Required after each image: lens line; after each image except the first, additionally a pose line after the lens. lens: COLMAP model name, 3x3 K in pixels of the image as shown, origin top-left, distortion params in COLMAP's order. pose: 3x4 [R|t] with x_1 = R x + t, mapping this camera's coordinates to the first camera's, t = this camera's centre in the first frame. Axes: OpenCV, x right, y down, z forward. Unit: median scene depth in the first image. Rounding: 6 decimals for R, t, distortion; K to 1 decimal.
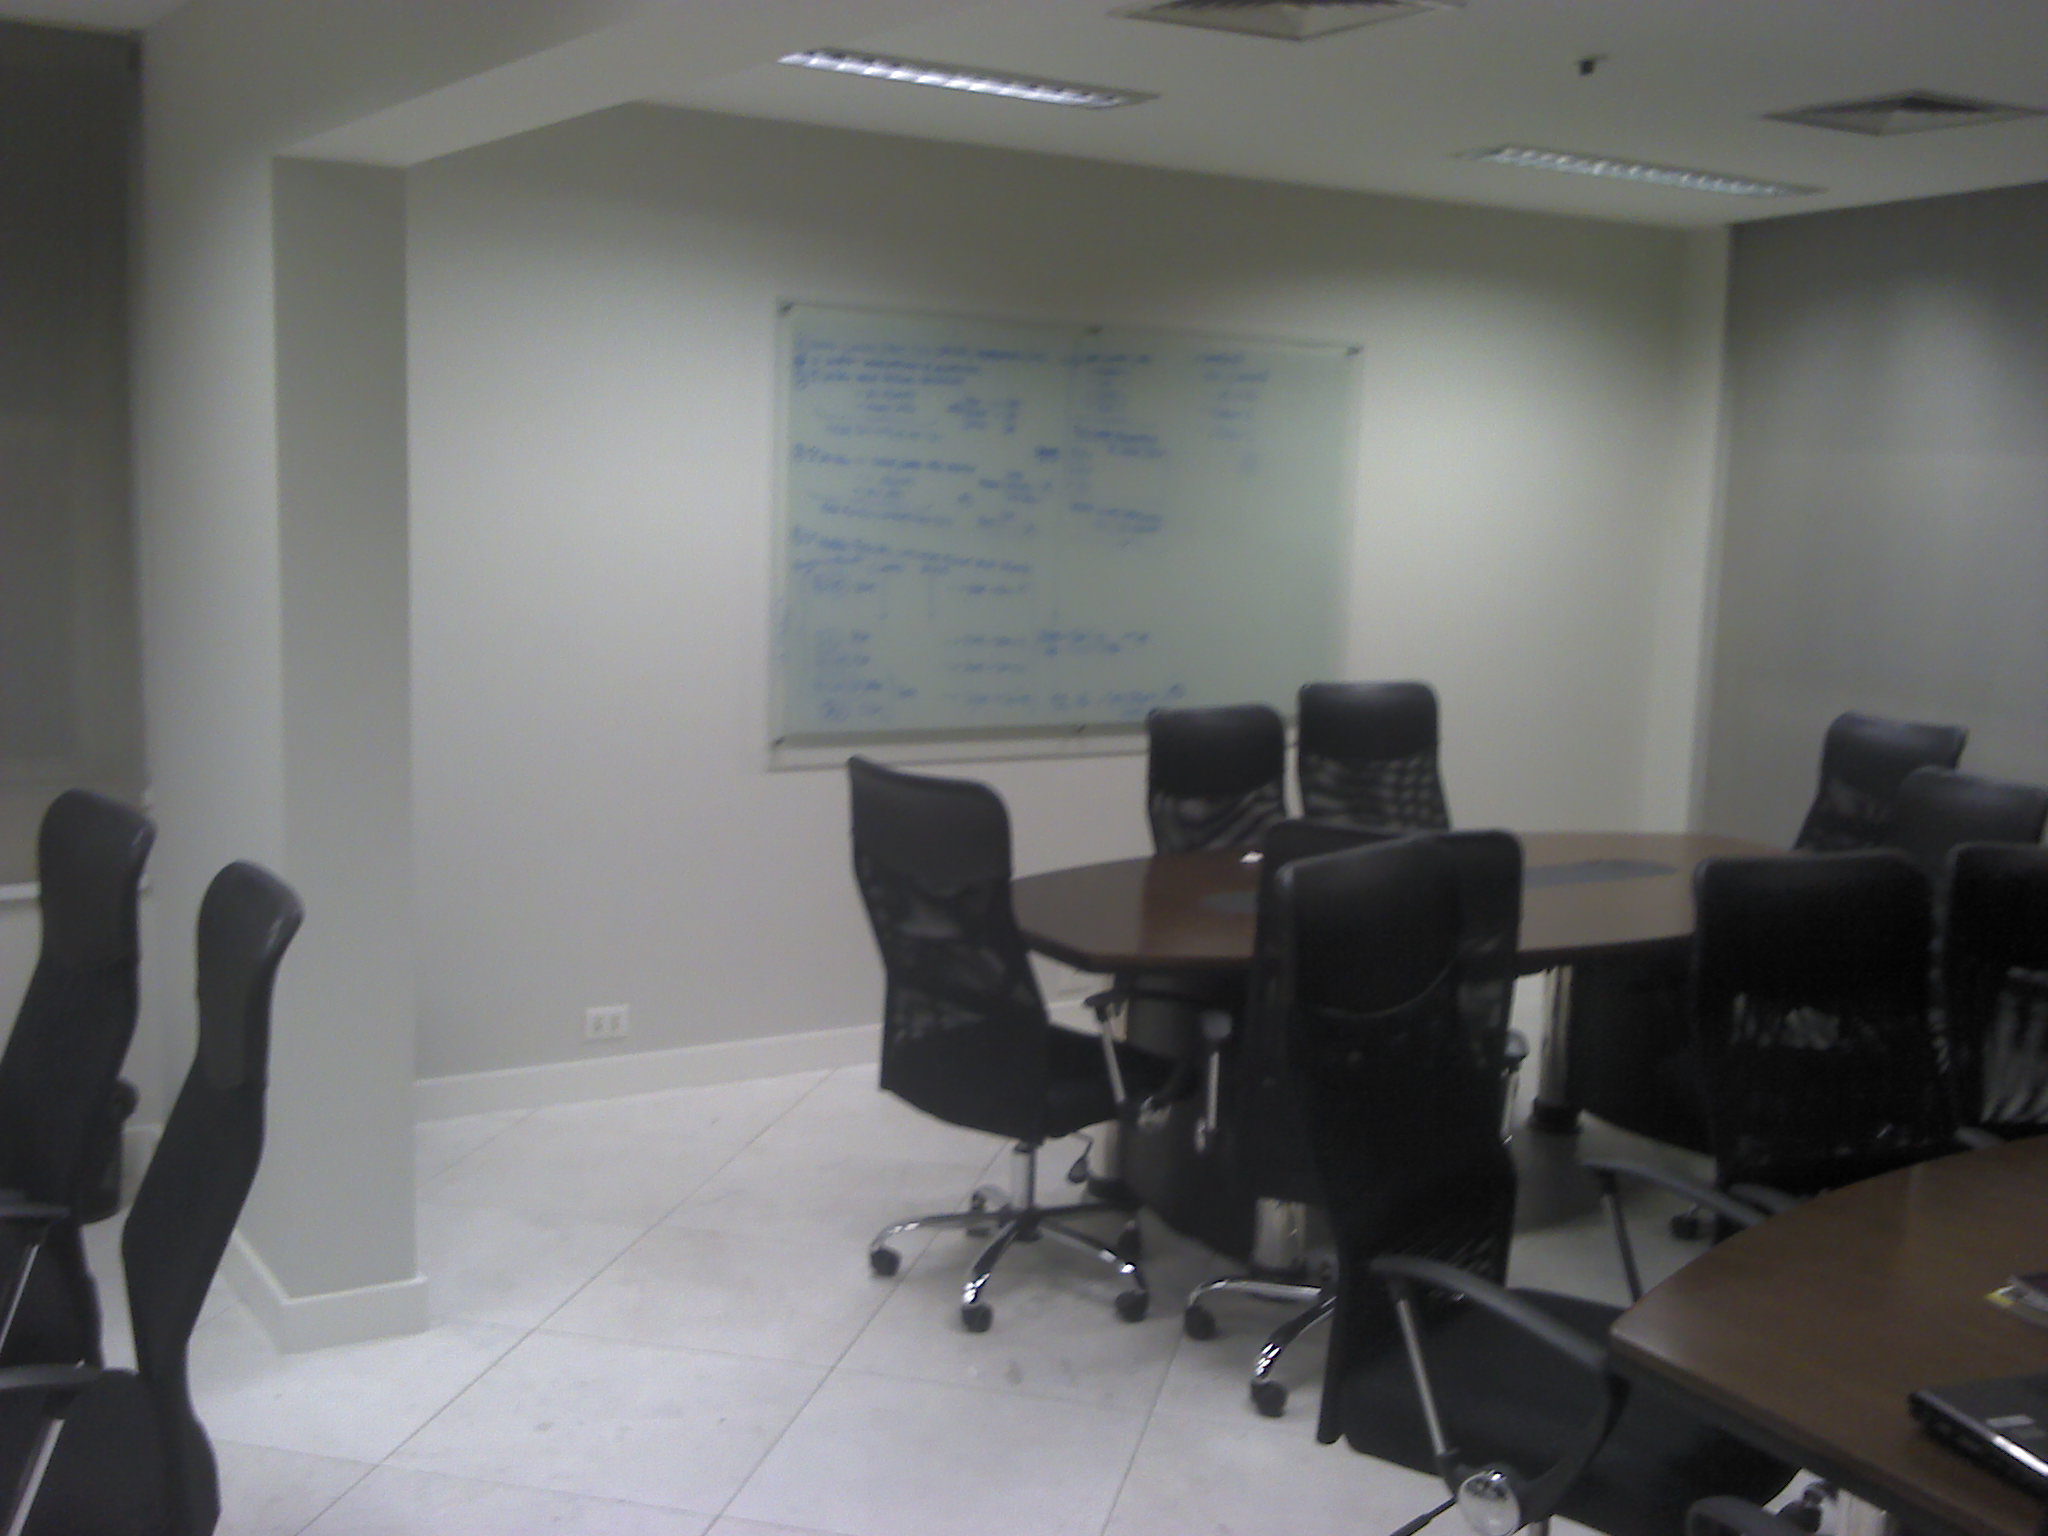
lens RADIAL K [[2343.3, 0, 1024.0], [0, 2343.3, 768.0], [0, 0, 1]] dist [-0.029179, -0.054596]
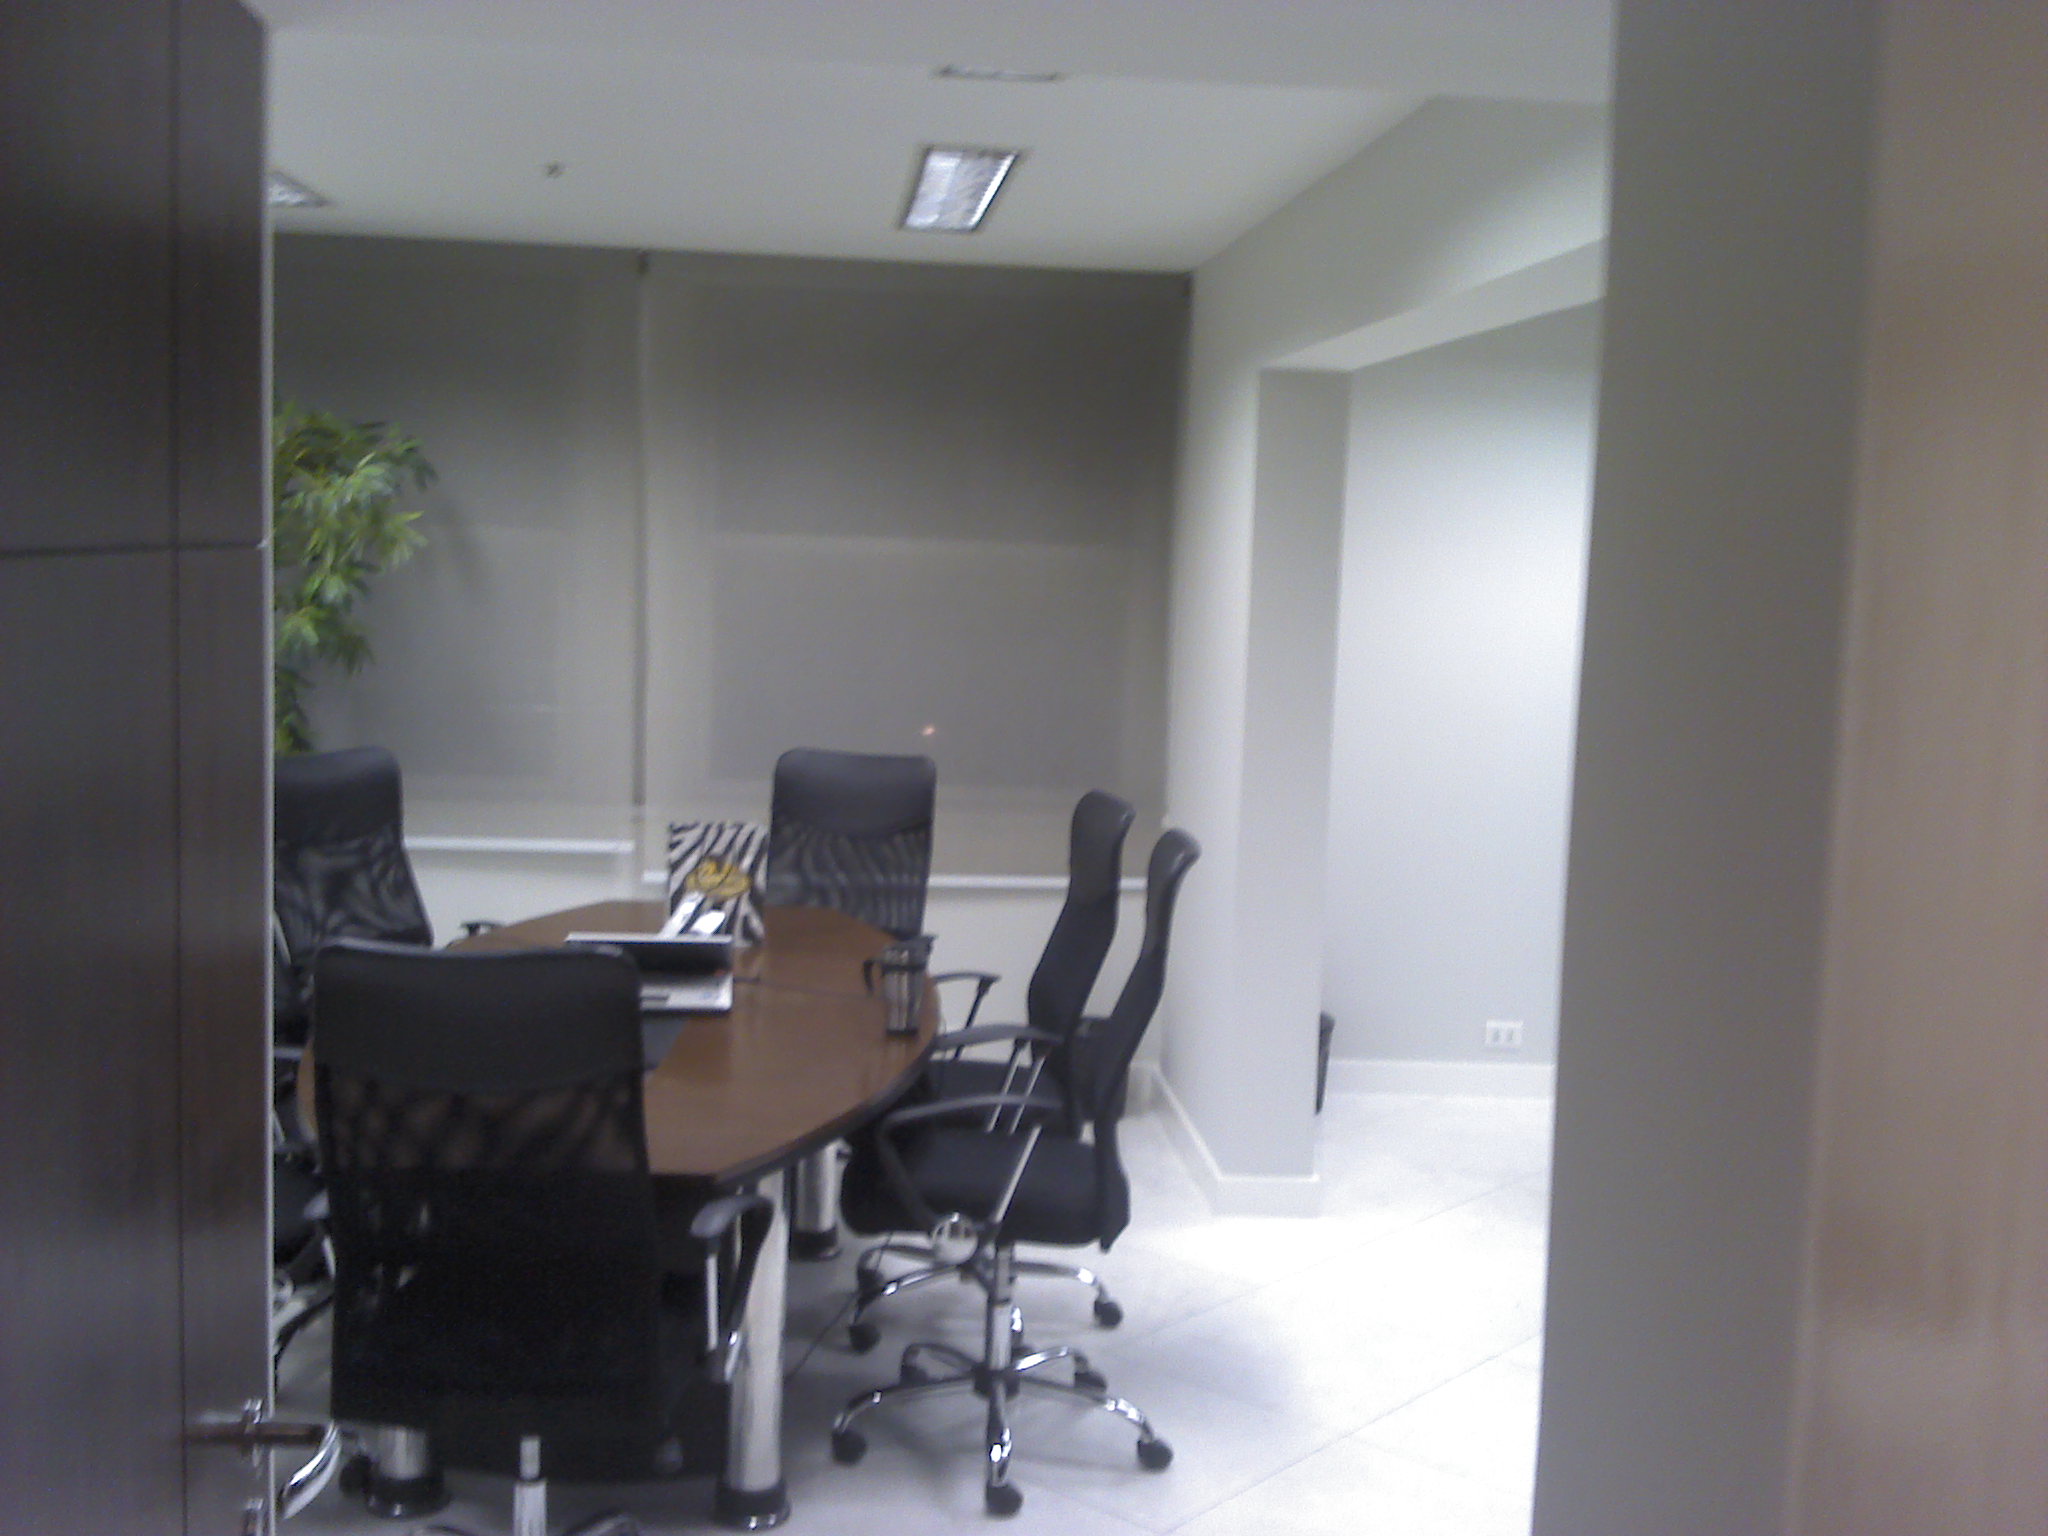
lens RADIAL K [[2343.3, 0, 1024.0], [0, 2343.3, 768.0], [0, 0, 1]] dist [-0.029179, -0.054596]
pose [[0.897325, 0.043988, -0.439173, 0.157259], [-0.068425, 0.996856, -0.039960, 0.040589], [0.436034, 0.065908, 0.897514, -0.281186]]
